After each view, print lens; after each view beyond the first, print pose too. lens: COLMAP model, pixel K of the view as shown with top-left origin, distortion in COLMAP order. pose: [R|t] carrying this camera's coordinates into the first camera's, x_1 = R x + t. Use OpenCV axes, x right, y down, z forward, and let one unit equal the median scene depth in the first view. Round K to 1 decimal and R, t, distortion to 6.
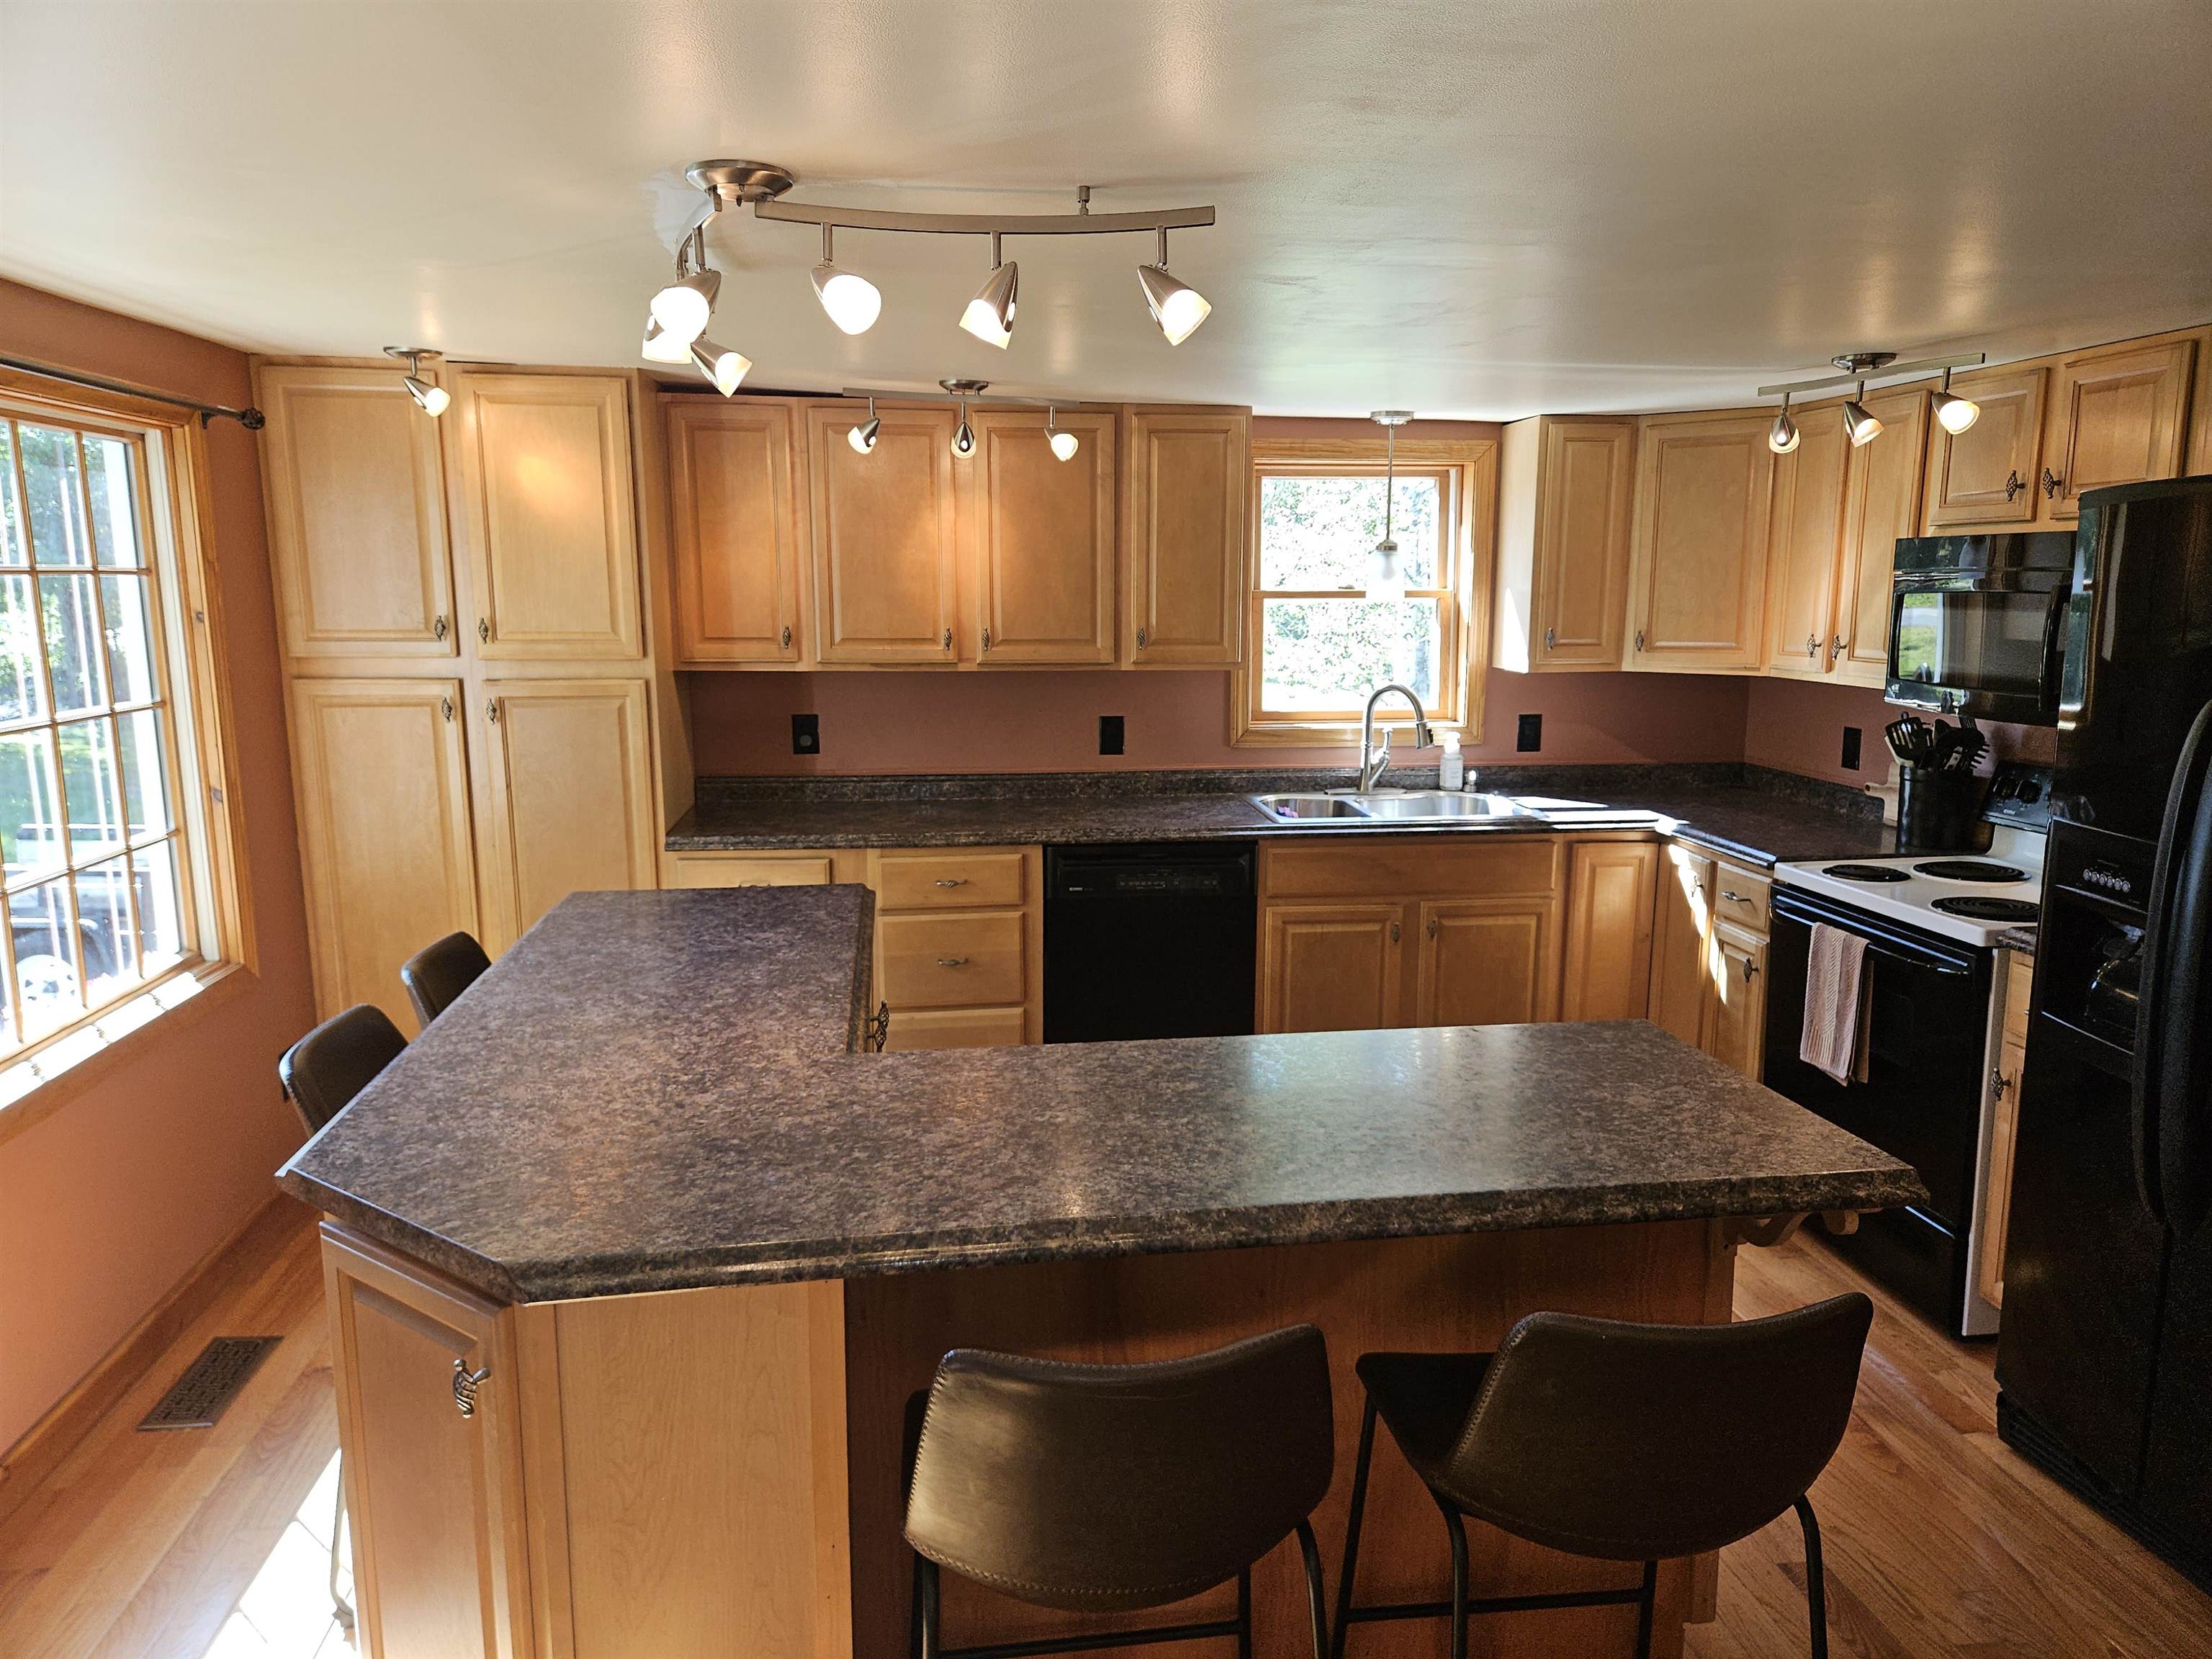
lens RADIAL K [[1486.0, 0, 1119.3], [0, 1486.0, 832.2], [0, 0, 1]] dist [0.061124, -0.048464]
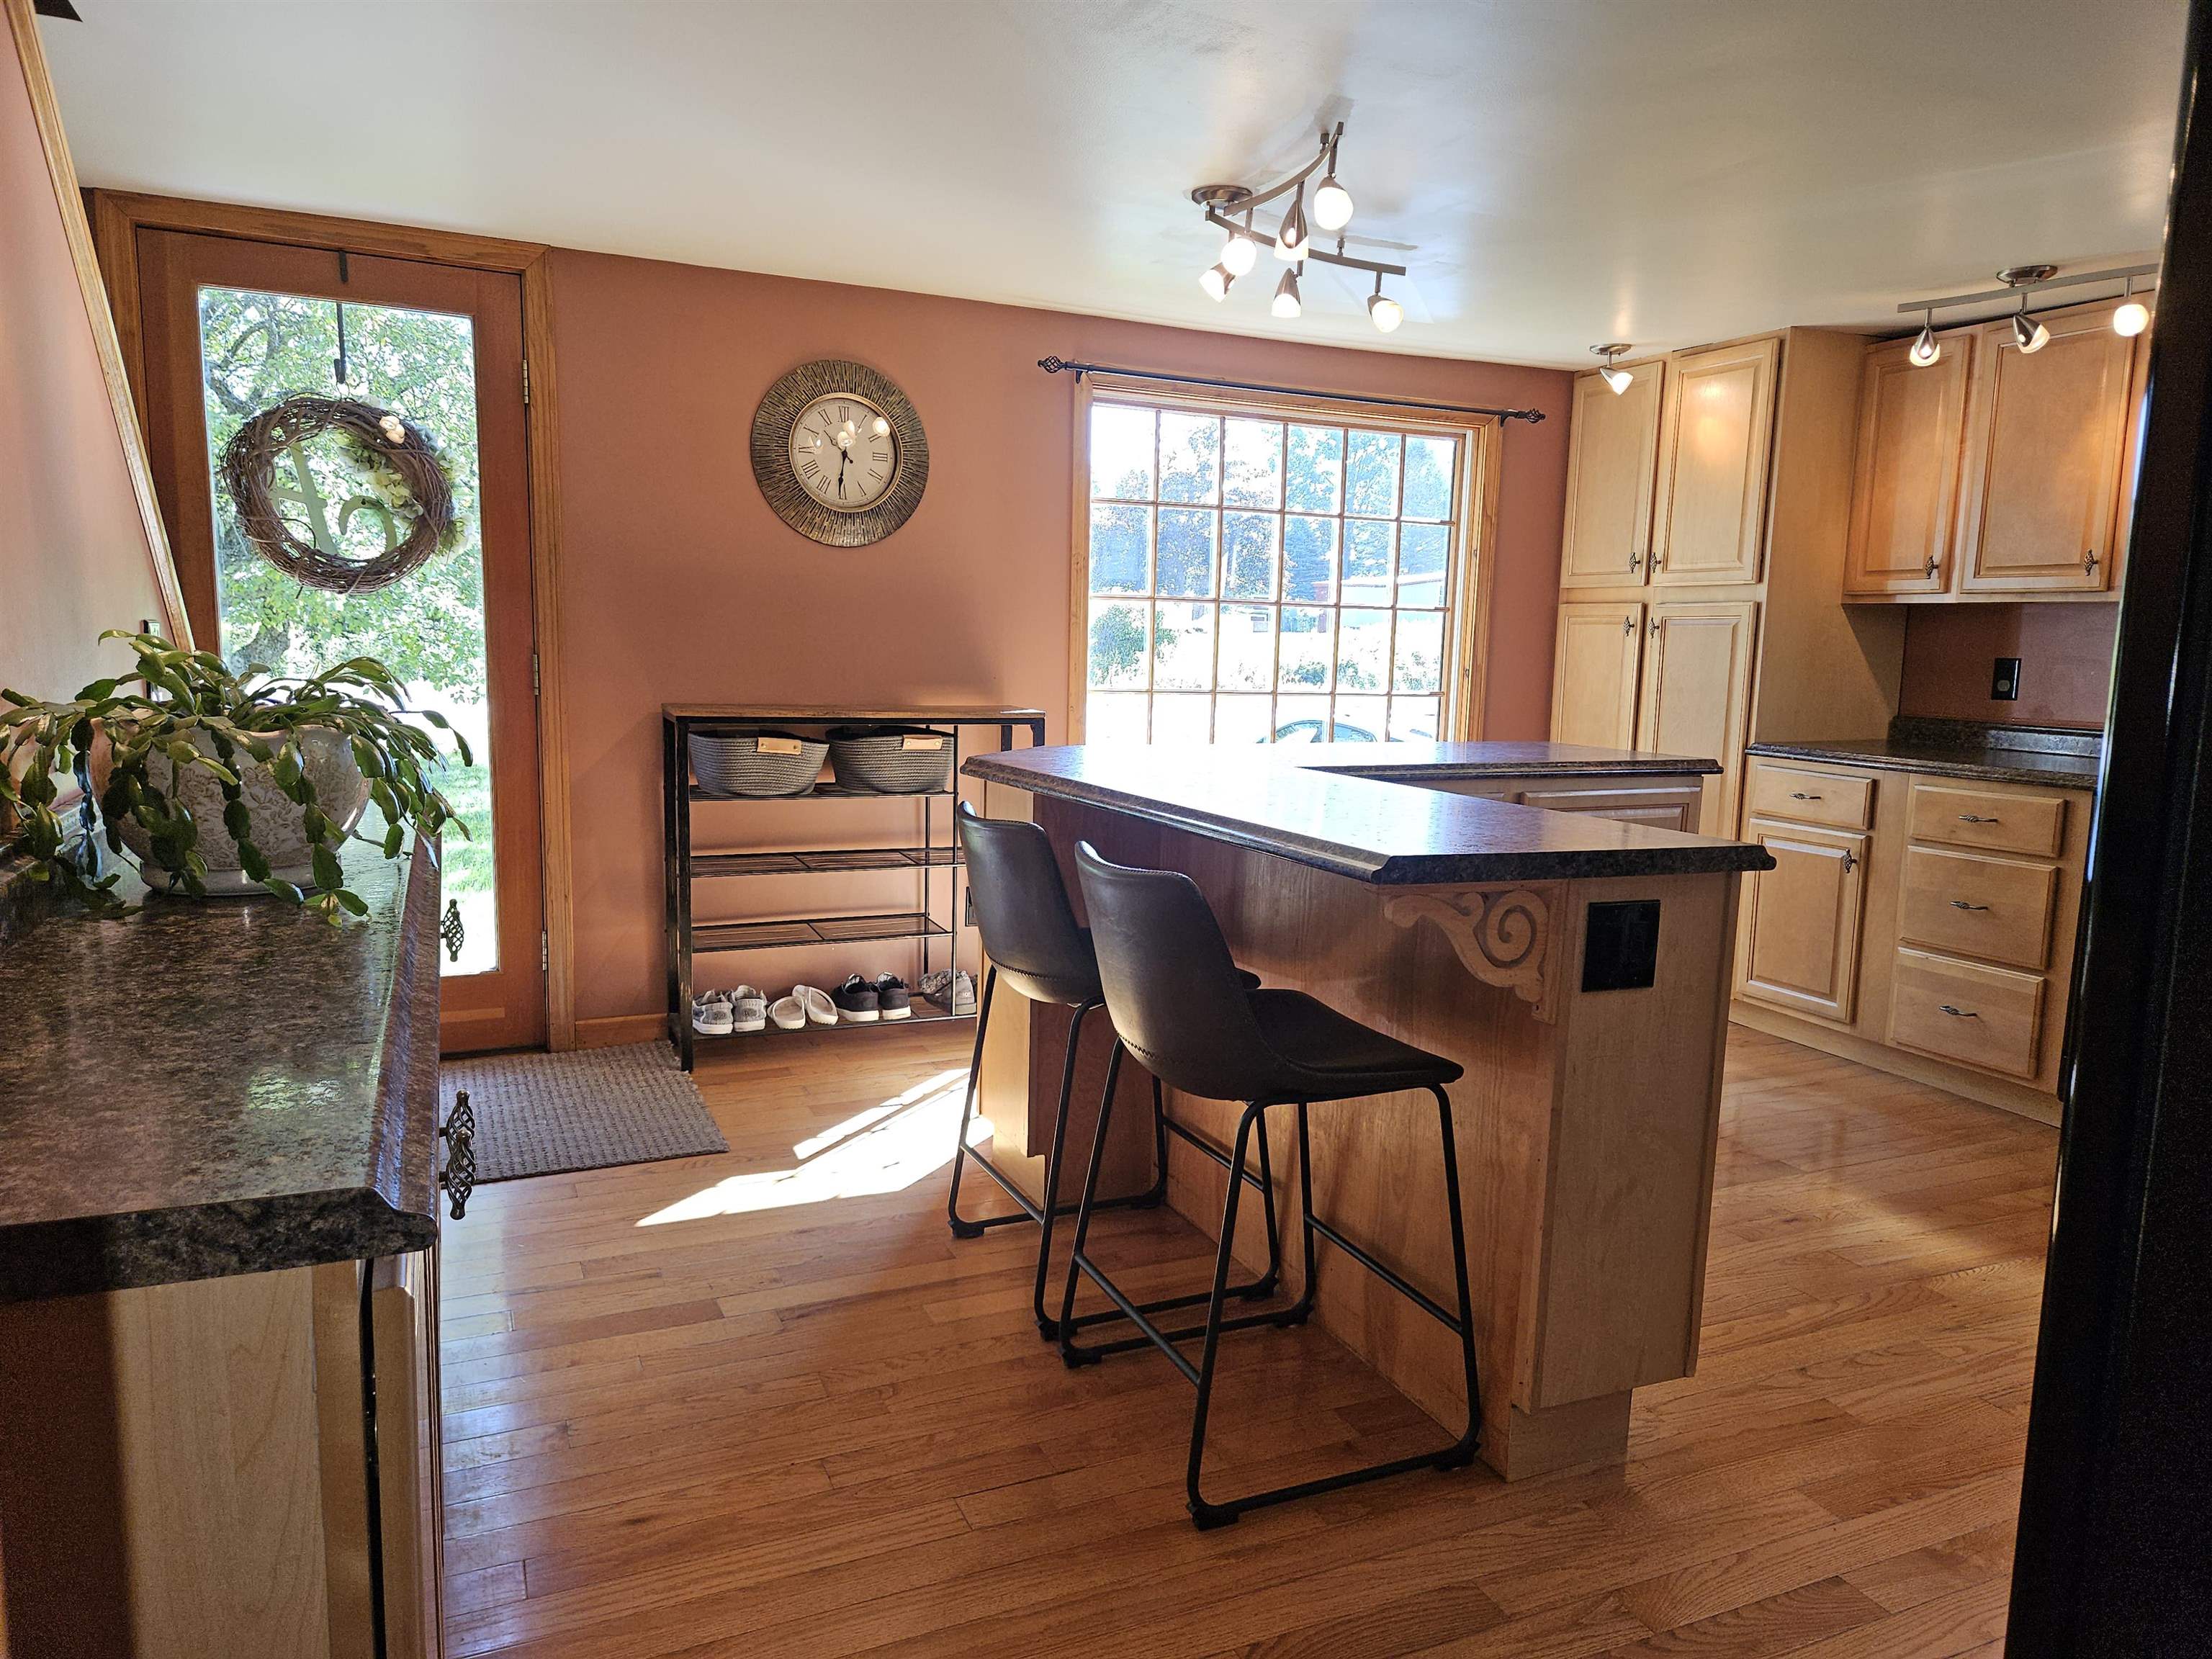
lens RADIAL K [[1483.0, 0, 1117.8], [0, 1483.0, 849.5], [0, 0, 1]] dist [0.066605, -0.057018]
pose [[0.278304, 0.139758, -0.950271, 0.614264], [-0.189696, 0.977868, 0.088261, 0.069096], [0.941574, 0.155699, 0.298656, 0.211771]]
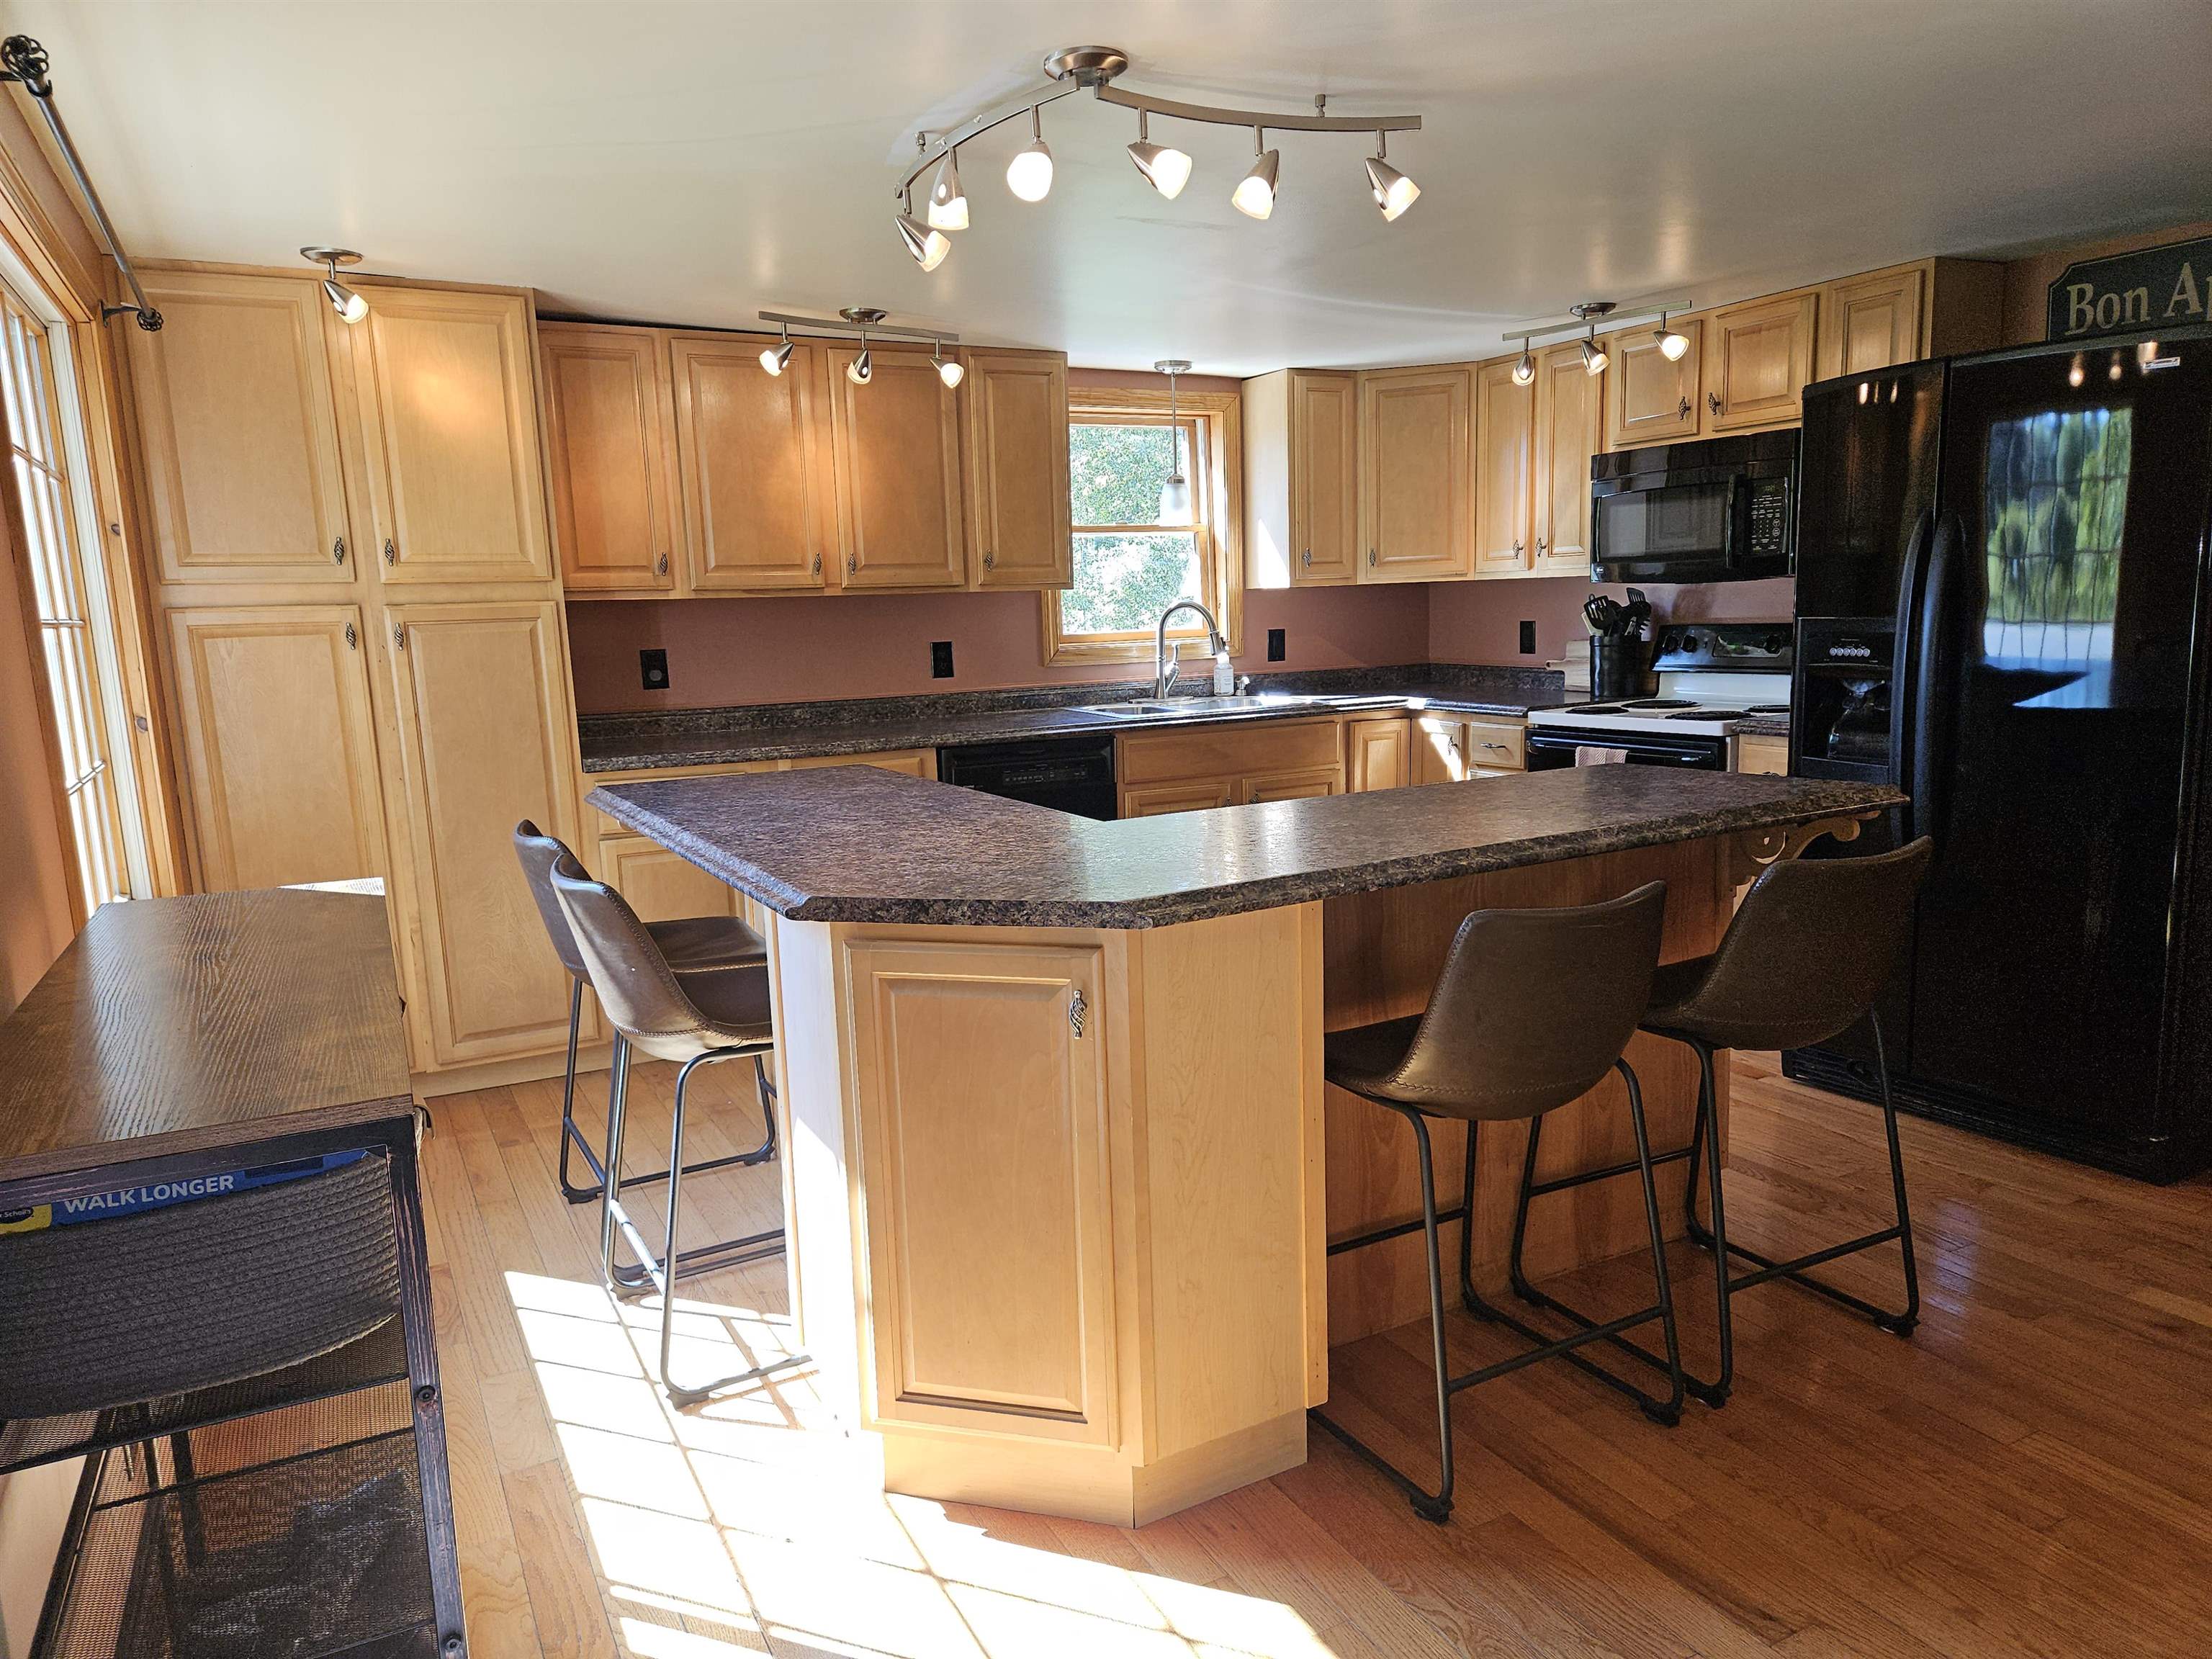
lens RADIAL K [[1483.0, 0, 1117.8], [0, 1483.0, 849.5], [0, 0, 1]] dist [0.066605, -0.057018]
pose [[0.934469, -0.090785, 0.344276, -0.301882], [0.093383, 0.995589, 0.009064, 0.083184], [-0.343581, 0.023680, 0.938825, -0.063140]]
